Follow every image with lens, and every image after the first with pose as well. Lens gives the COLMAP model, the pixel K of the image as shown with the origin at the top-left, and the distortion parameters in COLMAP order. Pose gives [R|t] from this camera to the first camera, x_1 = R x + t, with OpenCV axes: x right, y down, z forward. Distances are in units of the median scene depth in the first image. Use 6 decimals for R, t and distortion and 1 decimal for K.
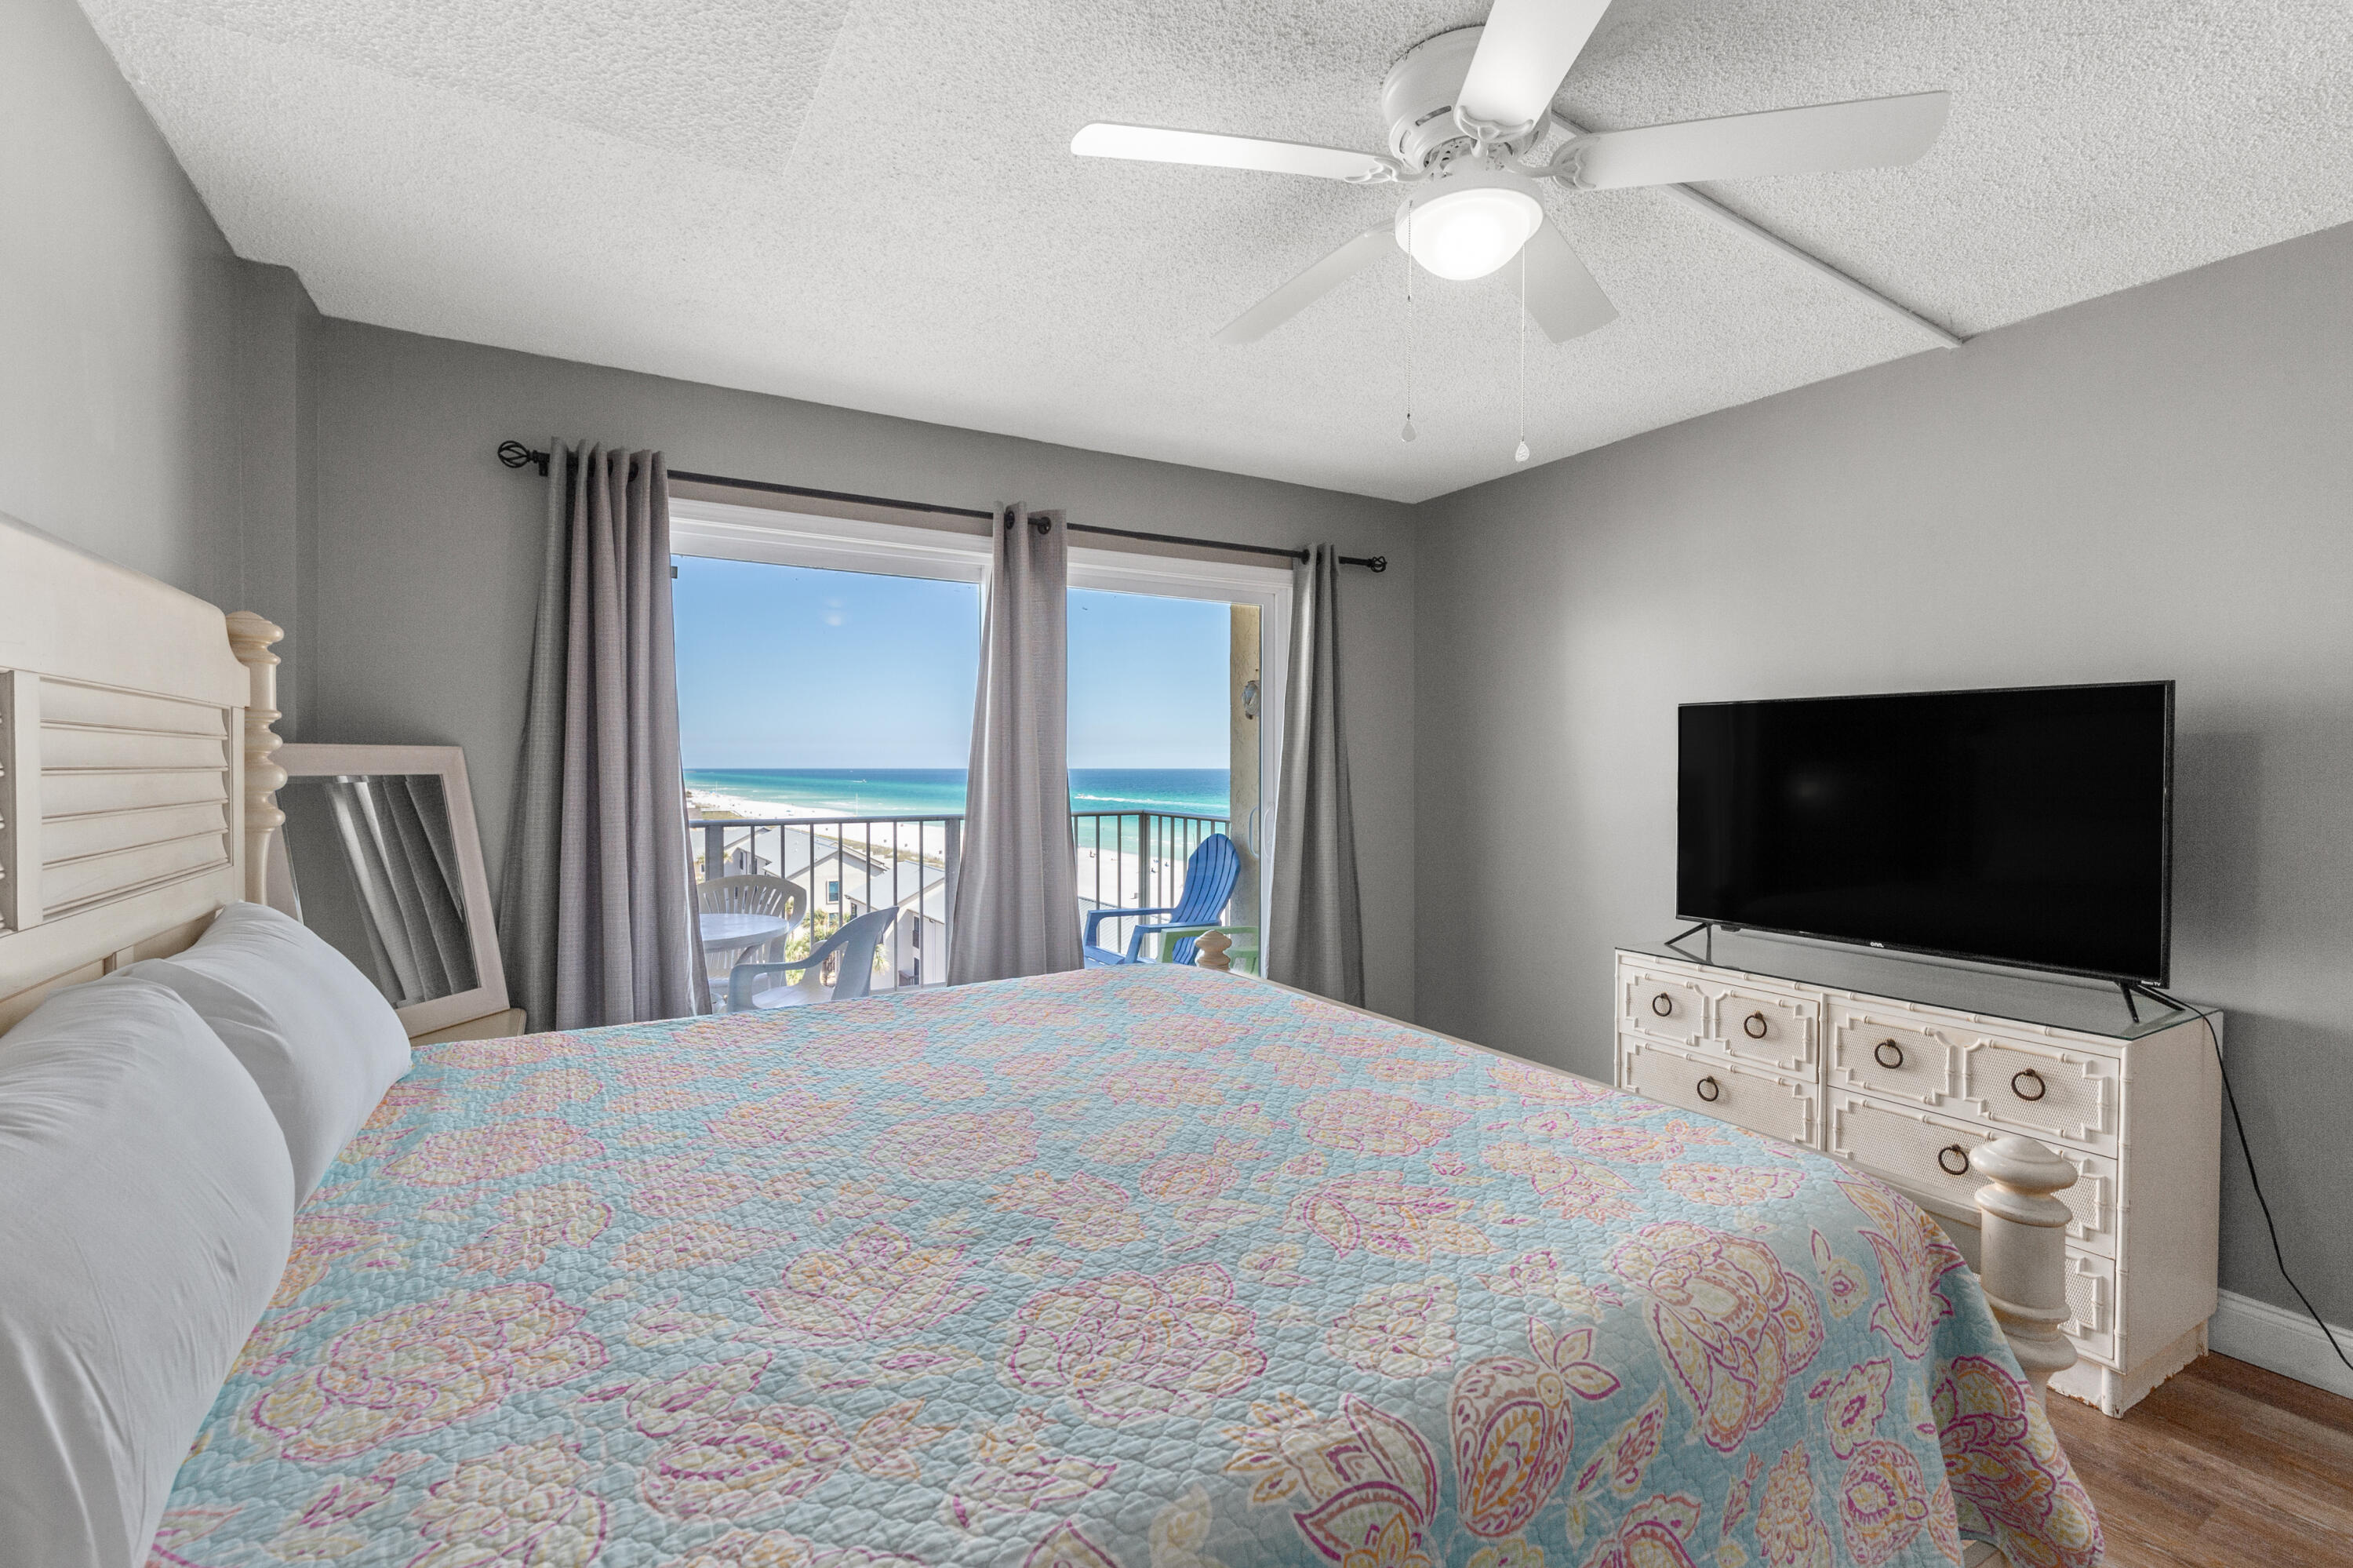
lens RADIAL K [[1062.7, 0, 1172.3], [0, 1062.7, 782.6], [0, 0, 1]] dist [0.009264, -0.001862]
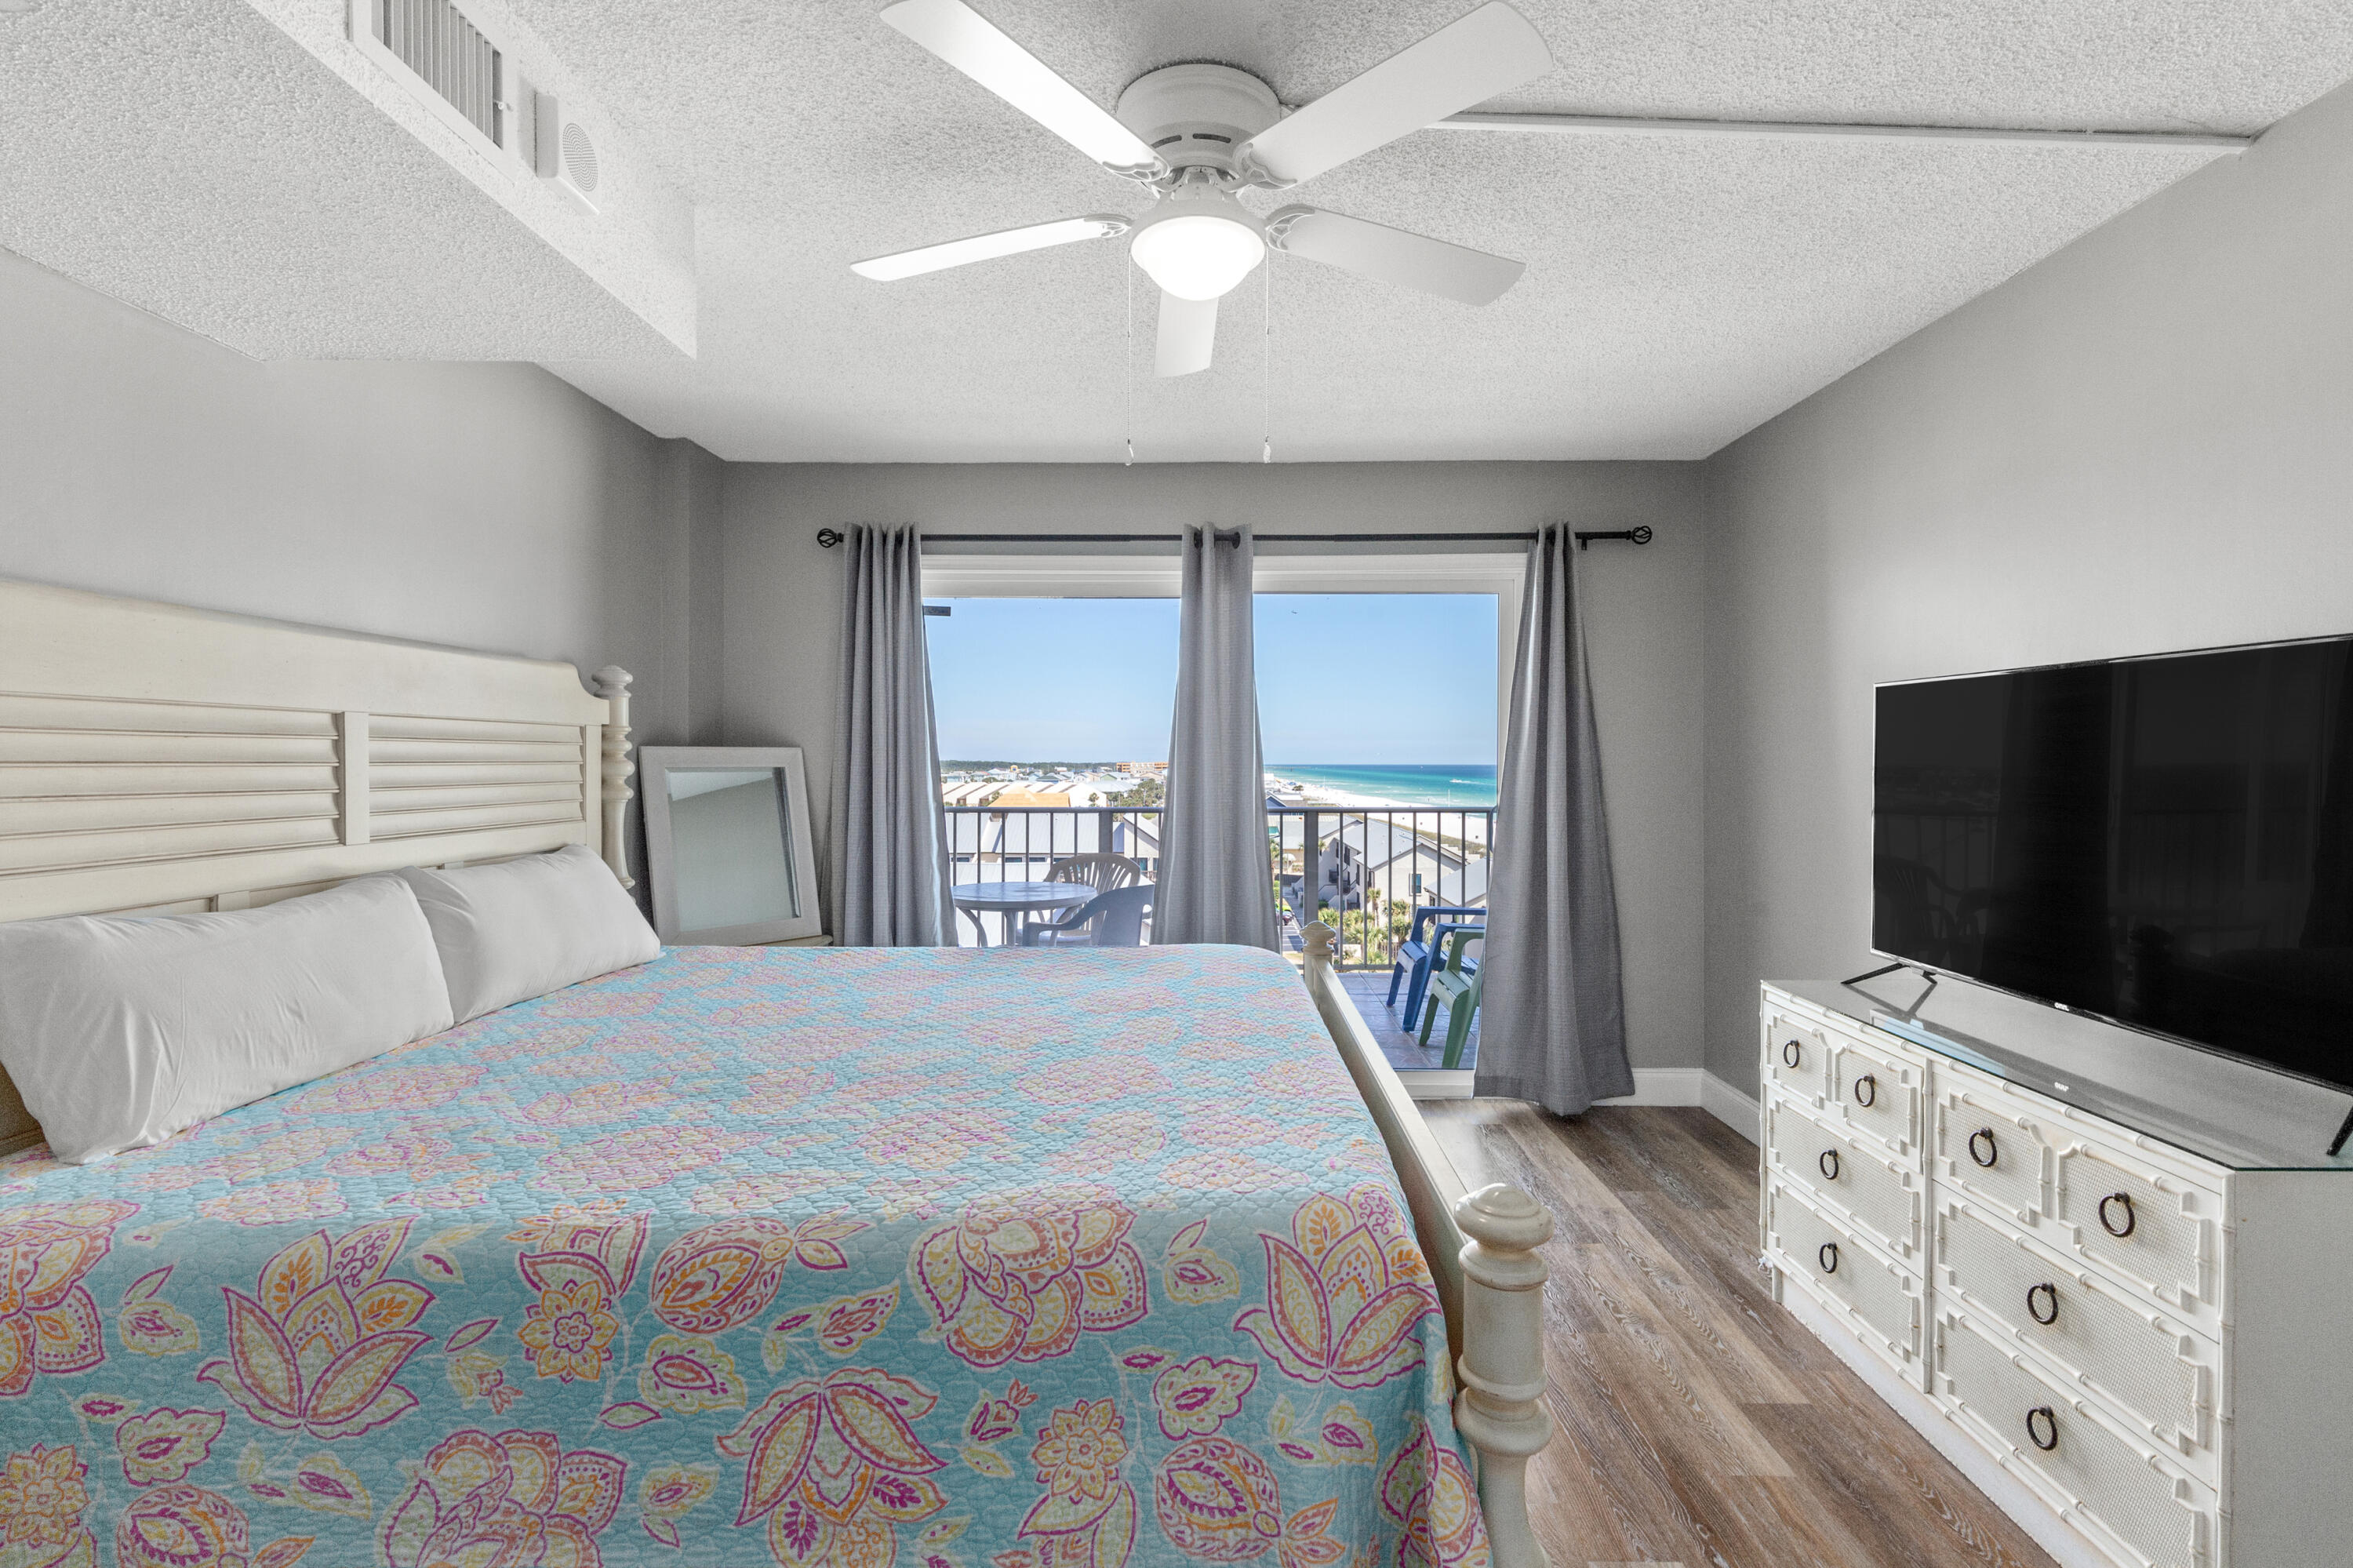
lens RADIAL K [[1062.7, 0, 1182.4], [0, 1062.7, 771.4], [0, 0, 1]] dist [0.009264, -0.001862]
pose [[0.850167, 0.006419, -0.526474, 0.569409], [-0.008127, 0.999967, -0.000932, -0.003550], [0.526450, 0.005071, 0.850191, 0.063811]]
